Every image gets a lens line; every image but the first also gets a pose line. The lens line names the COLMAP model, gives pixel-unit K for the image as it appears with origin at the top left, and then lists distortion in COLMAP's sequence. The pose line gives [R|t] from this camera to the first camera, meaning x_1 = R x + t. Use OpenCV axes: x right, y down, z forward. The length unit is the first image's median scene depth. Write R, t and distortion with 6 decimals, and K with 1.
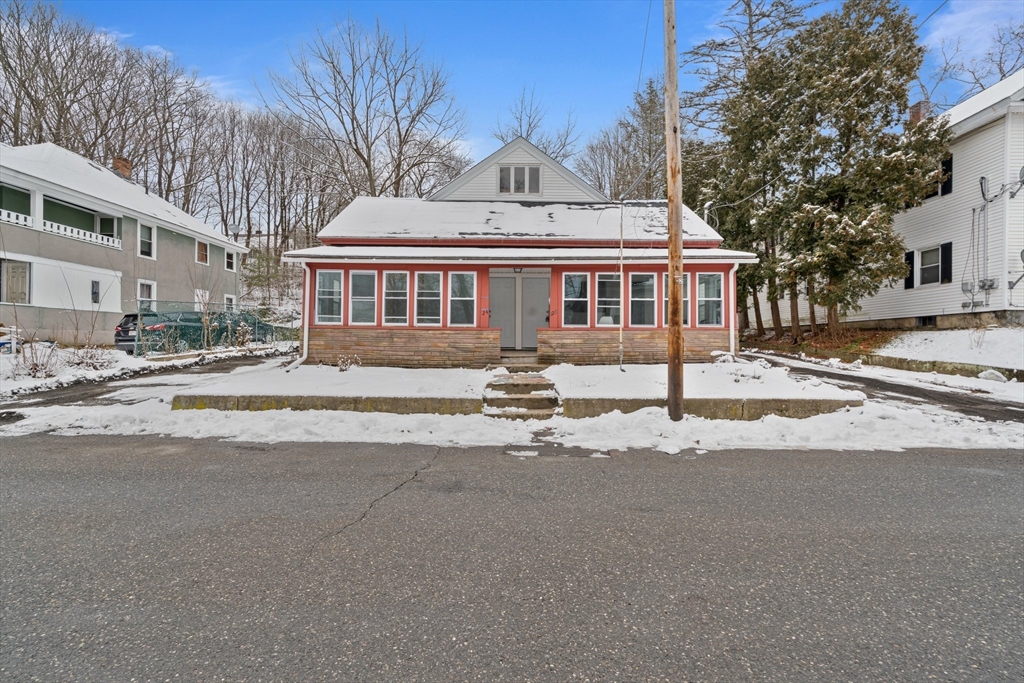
lens RADIAL K [[421.8, 0, 511.8], [0, 421.8, 342.3], [0, 0, 1]] dist [-0.001095, -0.000050]
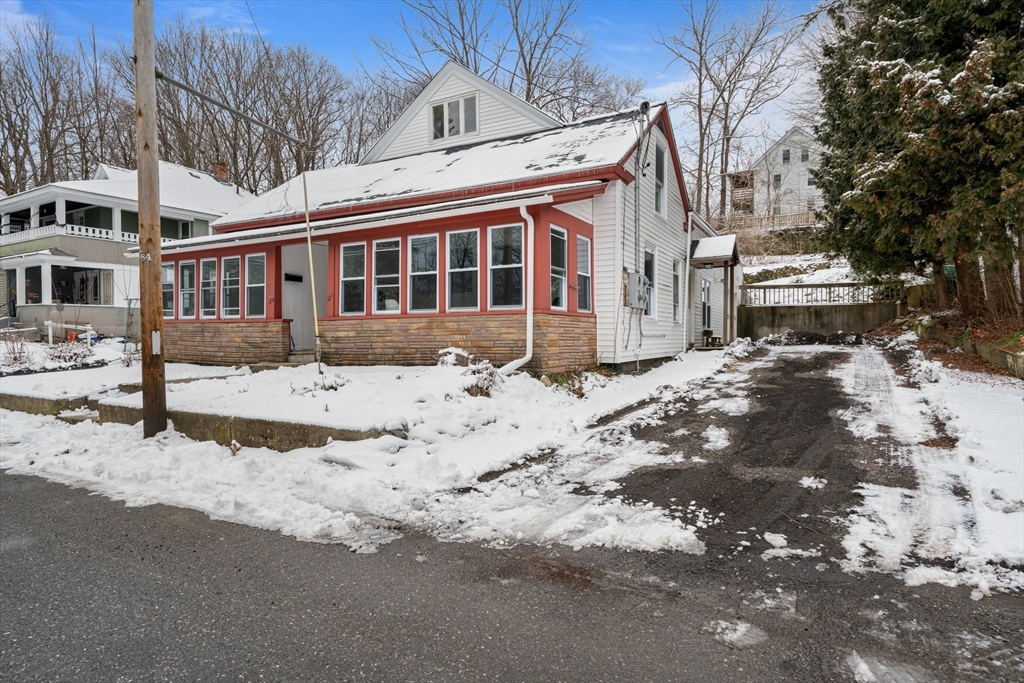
lens RADIAL K [[559.7, 0, 512.9], [0, 559.7, 340.3], [0, 0, 1]] dist [0.004222, 0.000483]
pose [[0.877536, -0.003696, -0.479497, 0.883083], [0.010183, 0.999888, 0.010928, 0.000700], [0.479403, -0.014473, 0.877475, 0.253558]]
